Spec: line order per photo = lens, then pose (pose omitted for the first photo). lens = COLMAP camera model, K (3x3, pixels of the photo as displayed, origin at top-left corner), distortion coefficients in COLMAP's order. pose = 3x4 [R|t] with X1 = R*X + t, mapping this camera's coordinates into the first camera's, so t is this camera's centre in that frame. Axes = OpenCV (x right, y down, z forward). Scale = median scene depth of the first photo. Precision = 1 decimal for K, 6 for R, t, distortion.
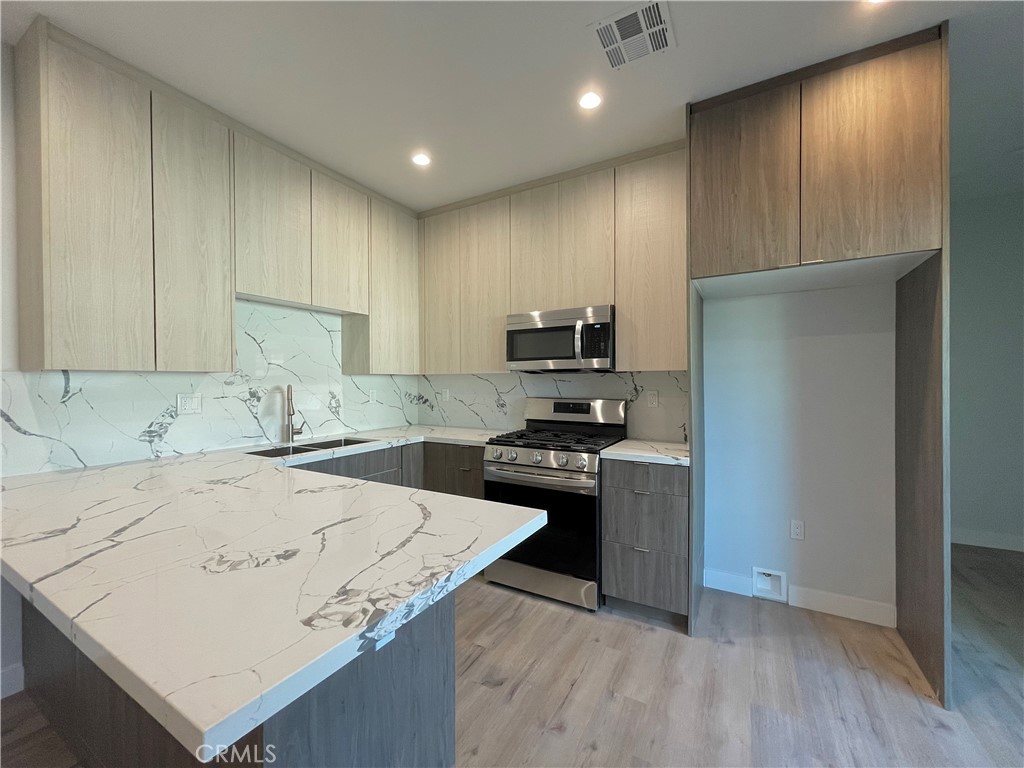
lens RADIAL K [[407.0, 0, 513.1], [0, 407.0, 384.8], [0, 0, 1]] dist [-0.012045, -0.000563]
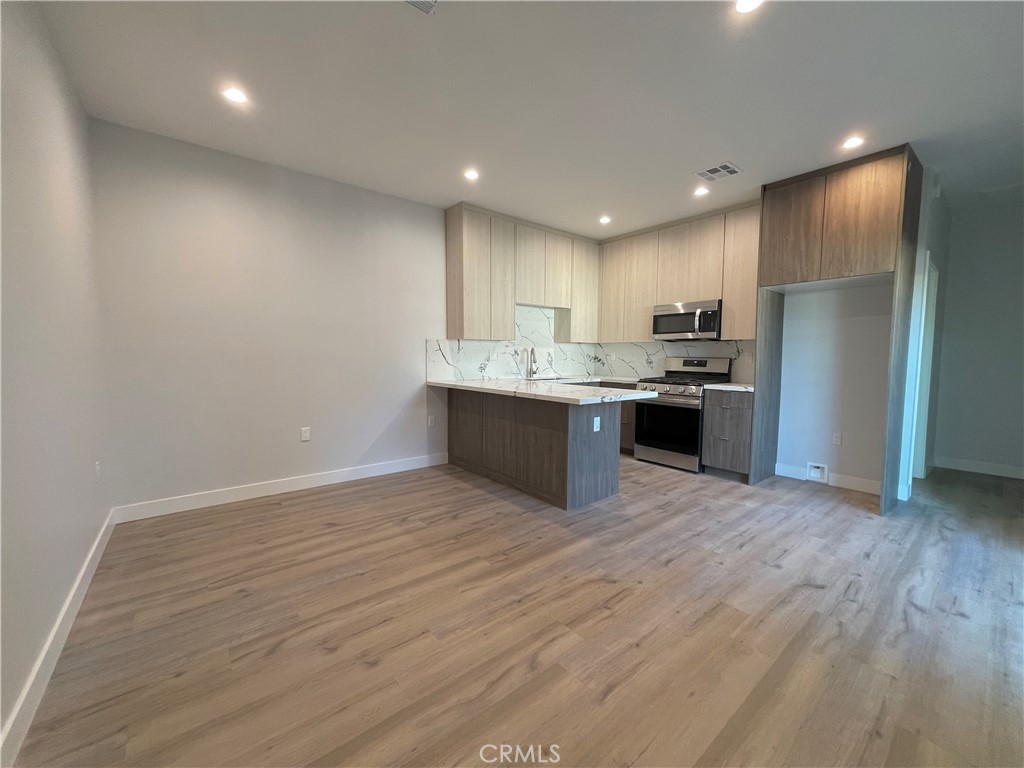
lens RADIAL K [[407.0, 0, 513.1], [0, 407.0, 385.2], [0, 0, 1]] dist [-0.012045, -0.000563]
pose [[0.927326, 0.037621, -0.372358, 0.096566], [-0.012638, 0.997515, 0.069309, 0.050080], [0.374041, -0.059566, 0.925497, -0.900683]]
